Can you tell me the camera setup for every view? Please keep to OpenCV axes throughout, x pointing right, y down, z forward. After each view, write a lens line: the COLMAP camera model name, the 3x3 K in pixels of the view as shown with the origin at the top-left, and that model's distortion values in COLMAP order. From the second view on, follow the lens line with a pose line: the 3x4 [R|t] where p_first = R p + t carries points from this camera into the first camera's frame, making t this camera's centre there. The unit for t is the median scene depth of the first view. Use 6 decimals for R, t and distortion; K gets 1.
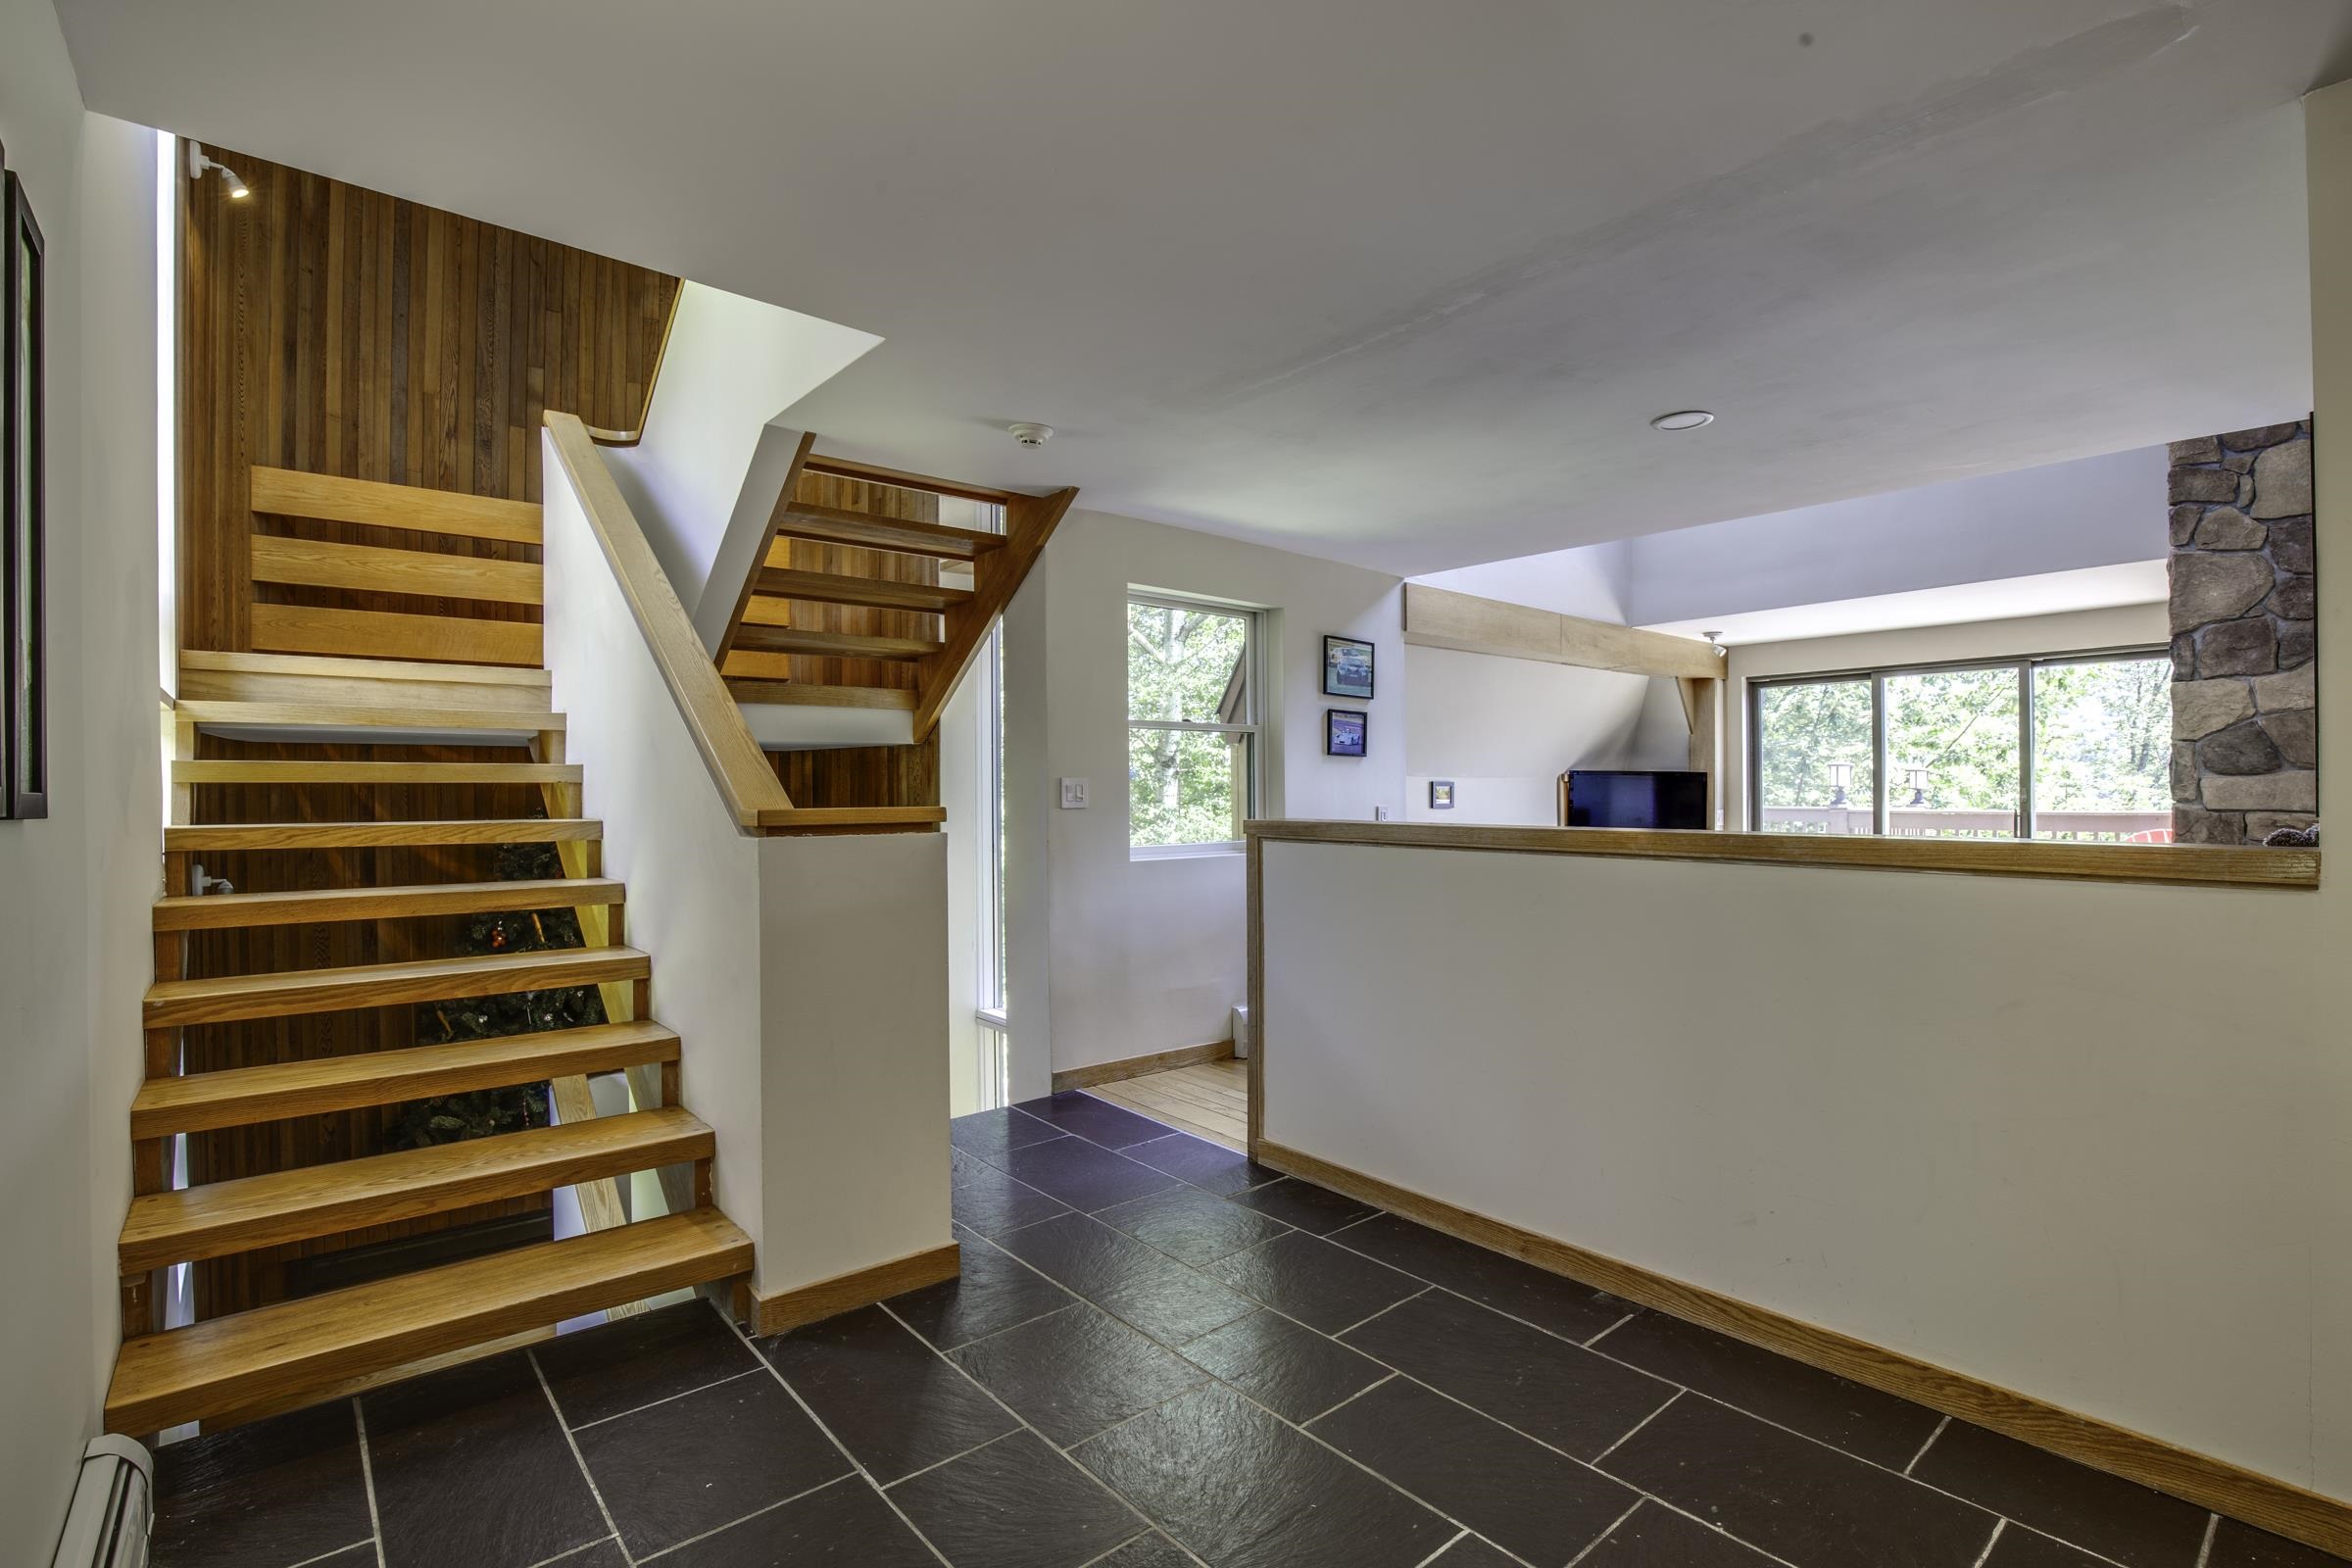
lens RADIAL K [[1083.8, 0, 1176.0], [0, 1083.8, 784.0], [0, 0, 1]] dist [-0.026495, 0.001146]
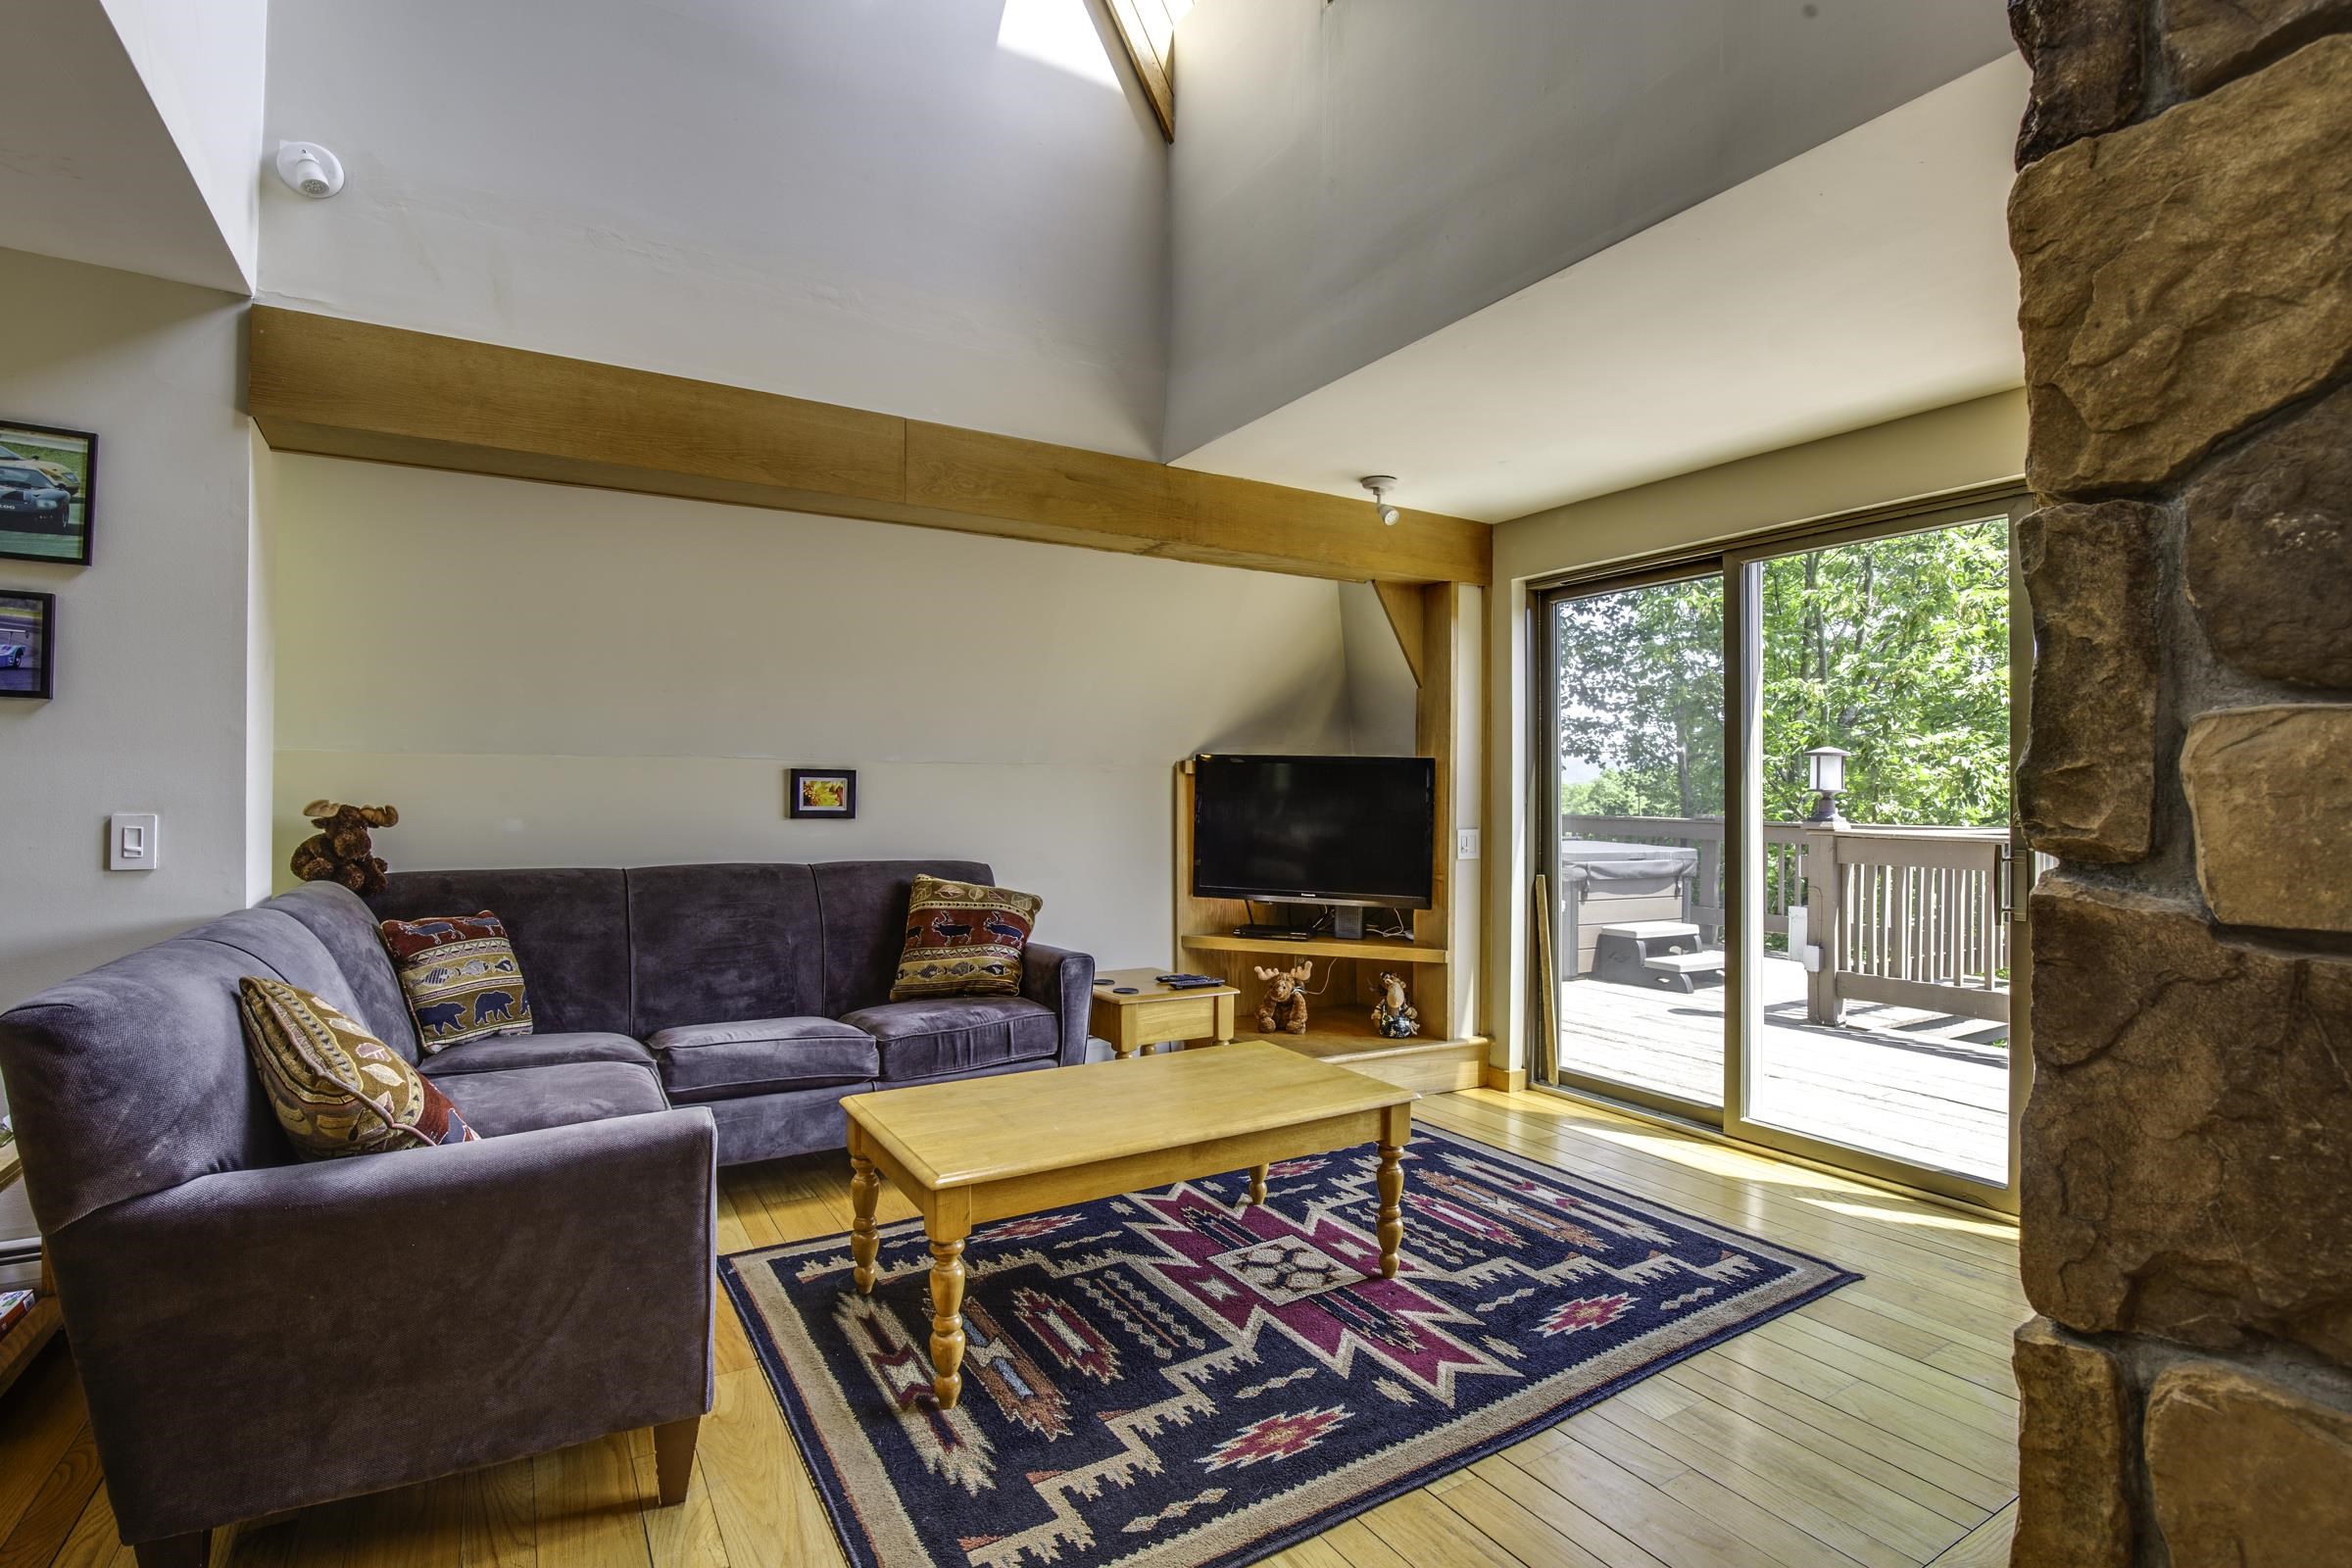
lens RADIAL K [[1111.6, 0, 1169.2], [0, 1111.6, 786.7], [0, 0, 1]] dist [-0.025953, 0.000261]
pose [[0.986131, 0.009903, -0.165672, 0.658021], [-0.009708, 0.999951, 0.001985, 0.004087], [0.165684, -0.000350, 0.986179, 0.633685]]
